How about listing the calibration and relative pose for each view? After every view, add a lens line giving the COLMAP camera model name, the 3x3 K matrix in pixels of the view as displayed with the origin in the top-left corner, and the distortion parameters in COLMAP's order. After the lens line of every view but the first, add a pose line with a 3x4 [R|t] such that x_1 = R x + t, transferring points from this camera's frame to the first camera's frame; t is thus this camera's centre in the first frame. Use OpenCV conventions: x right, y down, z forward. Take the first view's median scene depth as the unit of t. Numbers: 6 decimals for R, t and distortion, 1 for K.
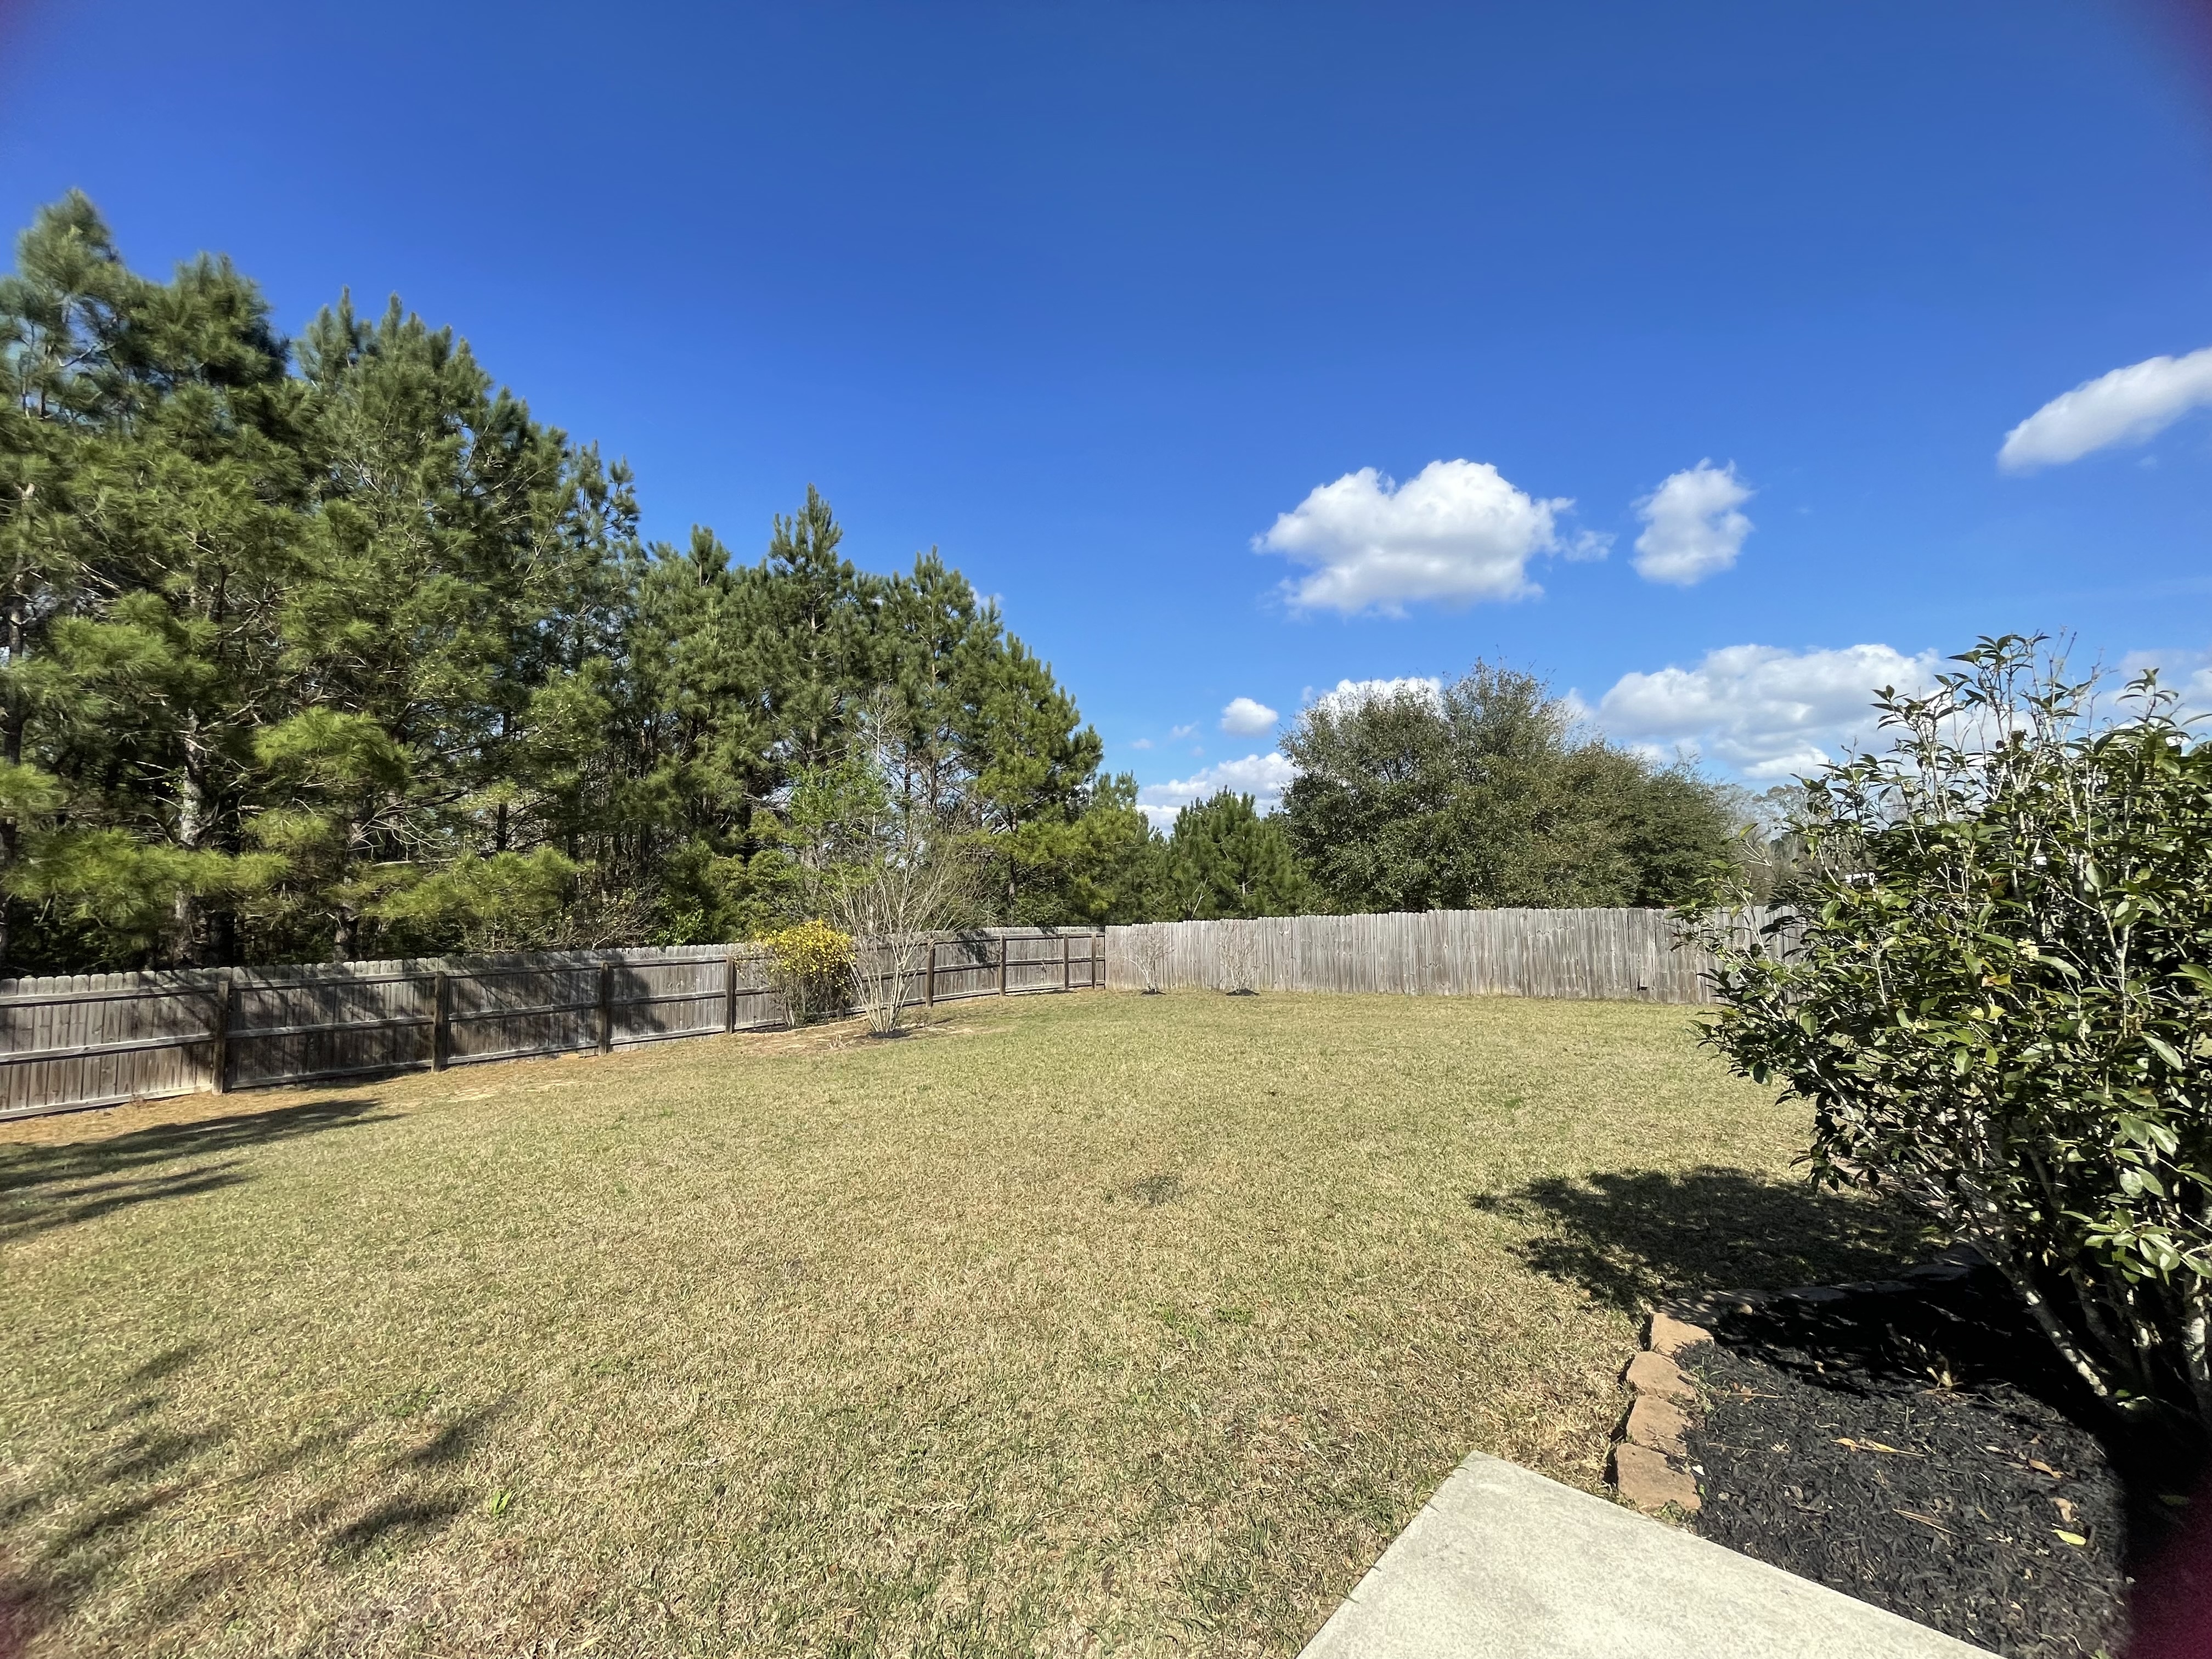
lens RADIAL K [[898.9, 0, 1091.1], [0, 898.9, 823.1], [0, 0, 1]] dist [-0.009606, -0.001037]
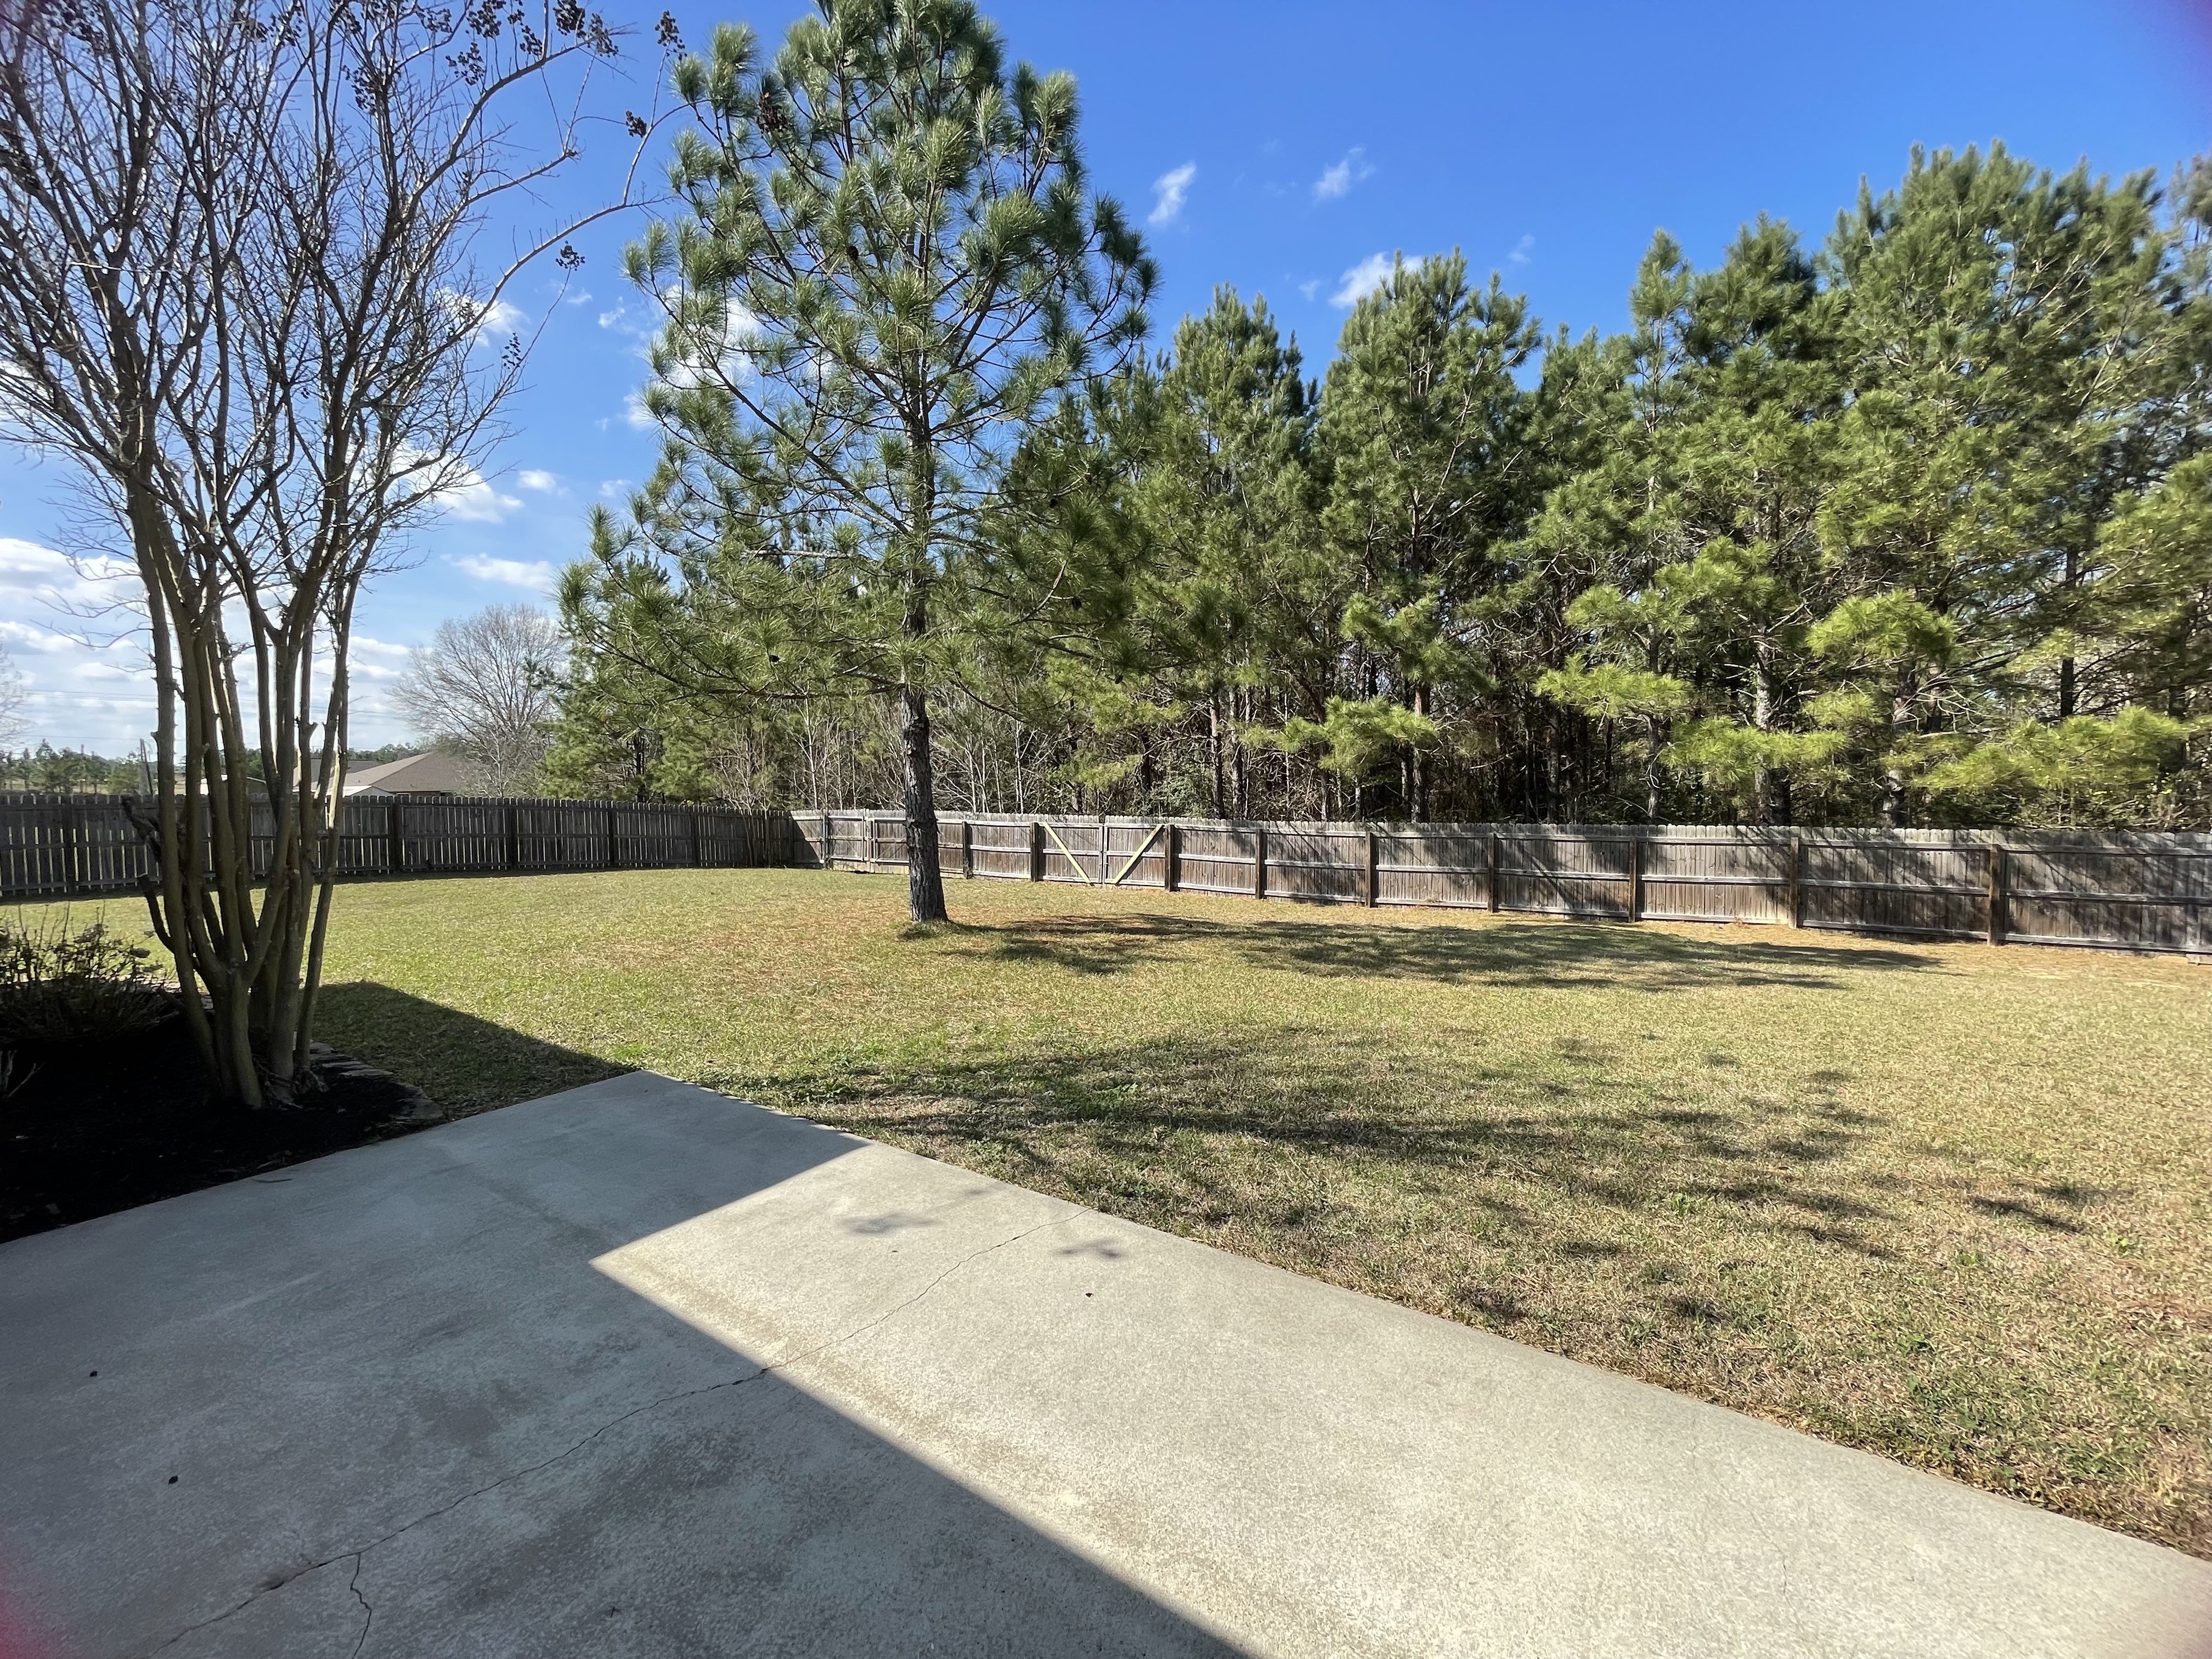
lens RADIAL K [[898.9, 0, 1086.2], [0, 898.9, 819.6], [0, 0, 1]] dist [-0.009606, -0.001037]
pose [[0.161788, 0.049638, -0.985576, 0.064908], [0.088114, 0.994018, 0.064528, -0.010101], [0.982884, -0.097283, 0.156446, -0.124068]]
